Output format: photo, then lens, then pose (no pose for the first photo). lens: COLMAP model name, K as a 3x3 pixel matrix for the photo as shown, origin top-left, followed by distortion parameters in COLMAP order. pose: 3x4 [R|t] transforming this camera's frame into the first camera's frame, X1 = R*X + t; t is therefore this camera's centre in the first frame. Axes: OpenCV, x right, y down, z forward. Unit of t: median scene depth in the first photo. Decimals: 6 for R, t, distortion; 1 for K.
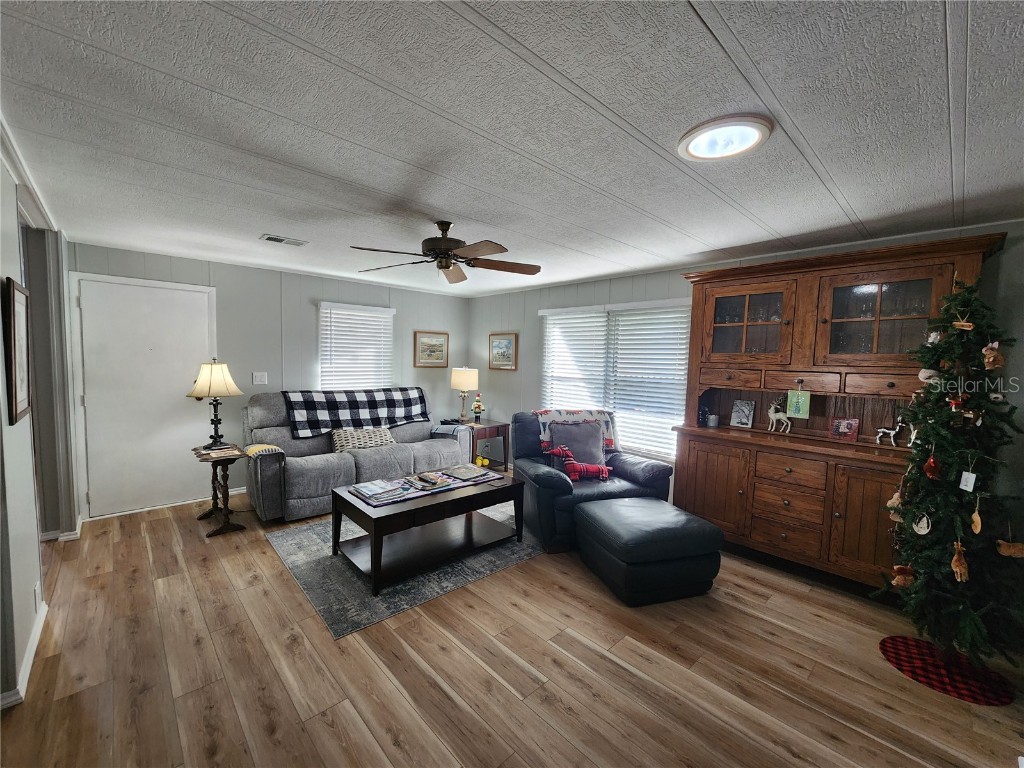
lens RADIAL K [[422.3, 0, 505.1], [0, 422.3, 387.1], [0, 0, 1]] dist [0.001457, 0.000270]
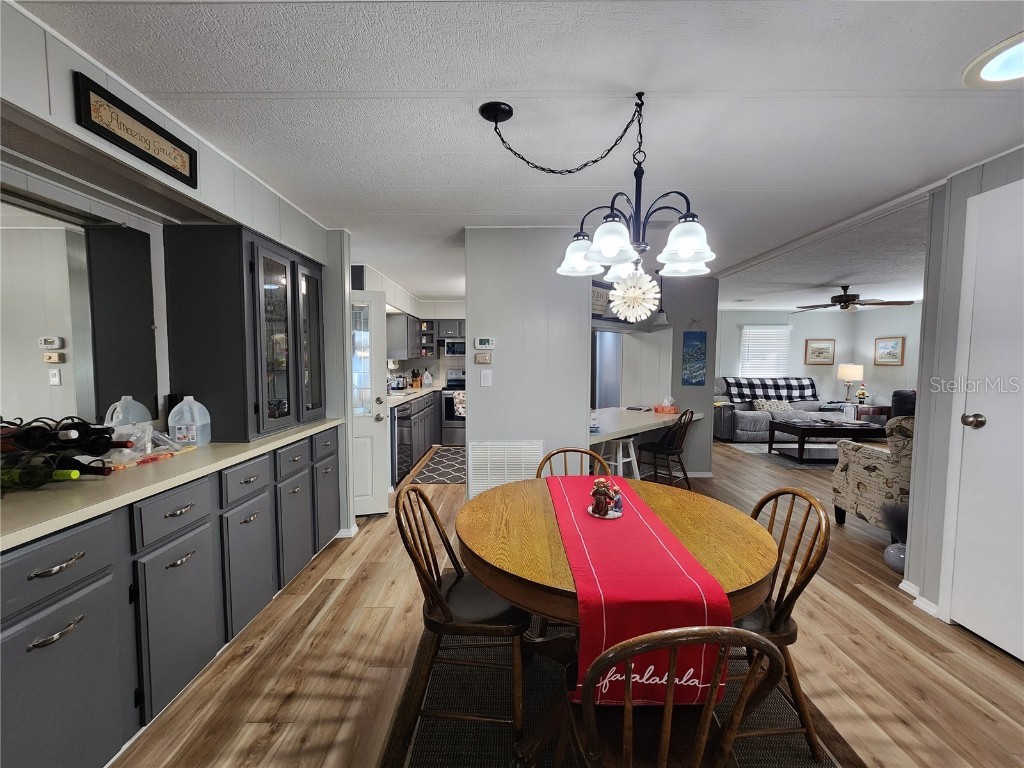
lens RADIAL K [[422.3, 0, 505.1], [0, 422.3, 387.1], [0, 0, 1]] dist [0.001457, 0.000270]
pose [[0.725854, 0.022415, -0.687483, 0.043243], [-0.035303, 0.999366, -0.004689, 0.091444], [0.686942, 0.027674, 0.726185, -0.934220]]
